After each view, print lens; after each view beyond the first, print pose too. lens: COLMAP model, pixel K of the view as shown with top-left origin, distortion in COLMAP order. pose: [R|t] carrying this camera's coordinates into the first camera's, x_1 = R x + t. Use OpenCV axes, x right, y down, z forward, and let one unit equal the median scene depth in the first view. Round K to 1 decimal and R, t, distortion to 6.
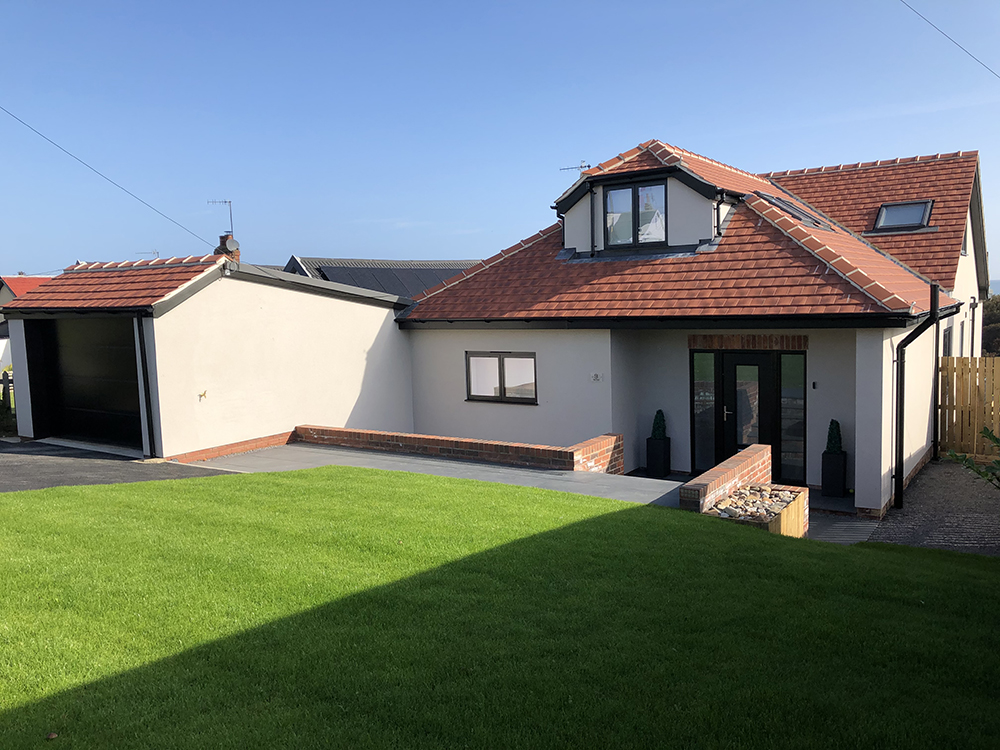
lens RADIAL K [[827.1, 0, 503.7], [0, 827.1, 366.2], [0, 0, 1]] dist [0.051516, -0.004830]
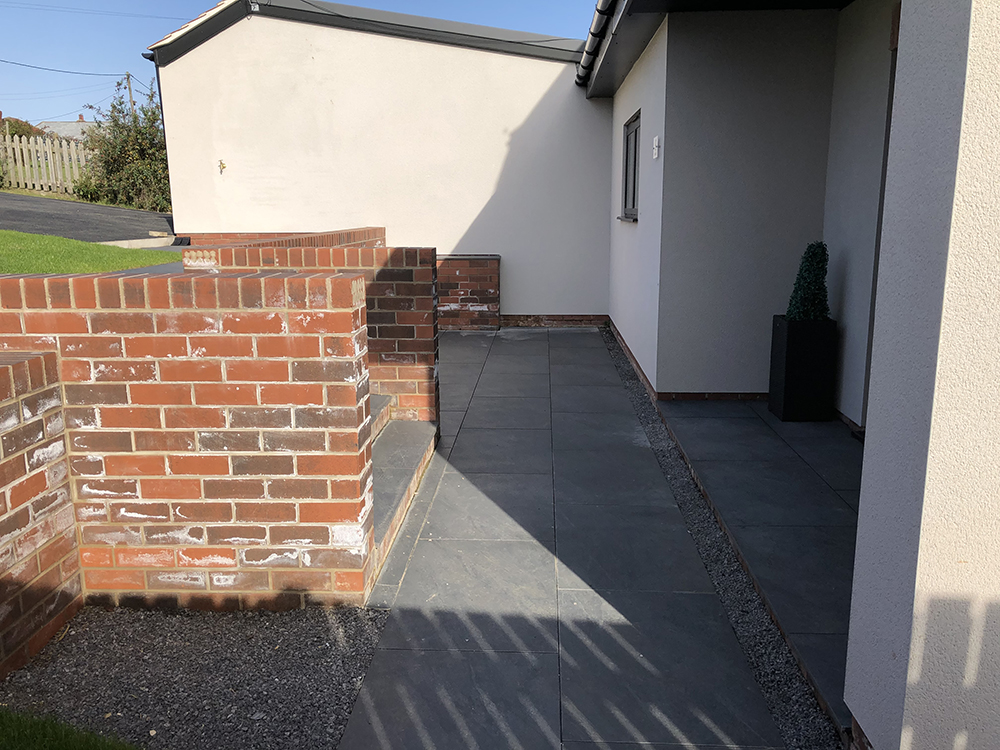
lens RADIAL K [[827.1, 0, 503.7], [0, 827.1, 366.2], [0, 0, 1]] dist [0.051516, -0.004830]
pose [[0.511893, 0.189193, -0.837957, 0.433451], [-0.080163, 0.981711, 0.172679, 0.053094], [0.855301, -0.021220, 0.517697, 0.683491]]
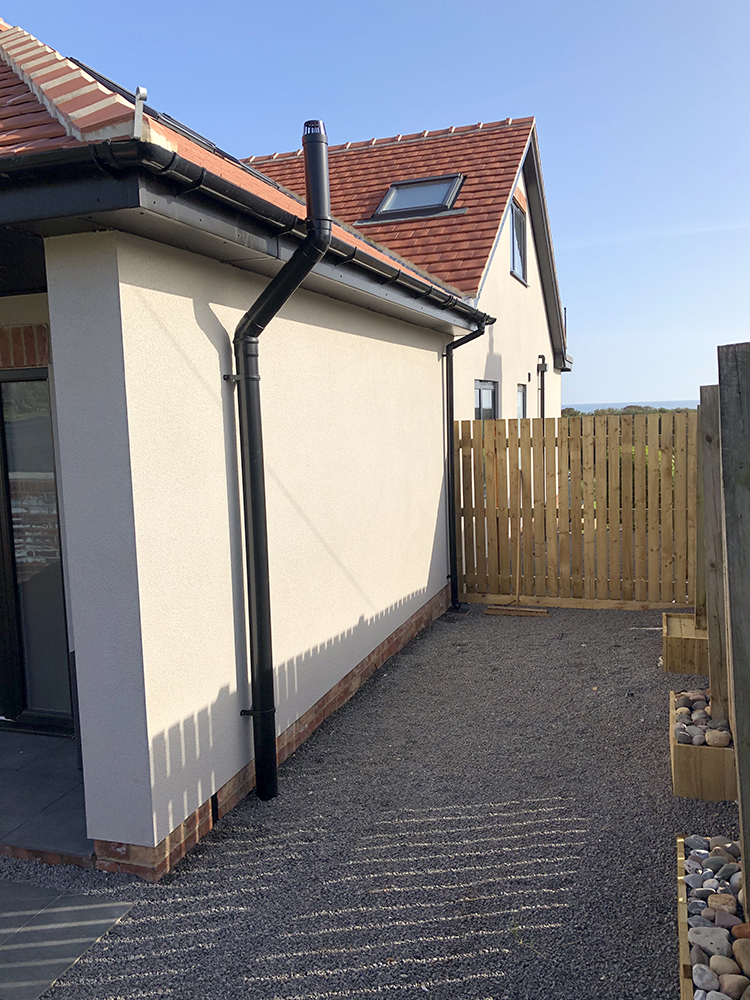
lens RADIAL K [[809.7, 0, 375.0], [0, 809.7, 500.0], [0, 0, 1]] dist [0.030420, -0.011352]
pose [[0.967524, -0.030622, 0.250918, 0.372091], [0.027873, 0.999506, 0.014500, 0.034519], [-0.251238, -0.007035, 0.967900, 0.562916]]
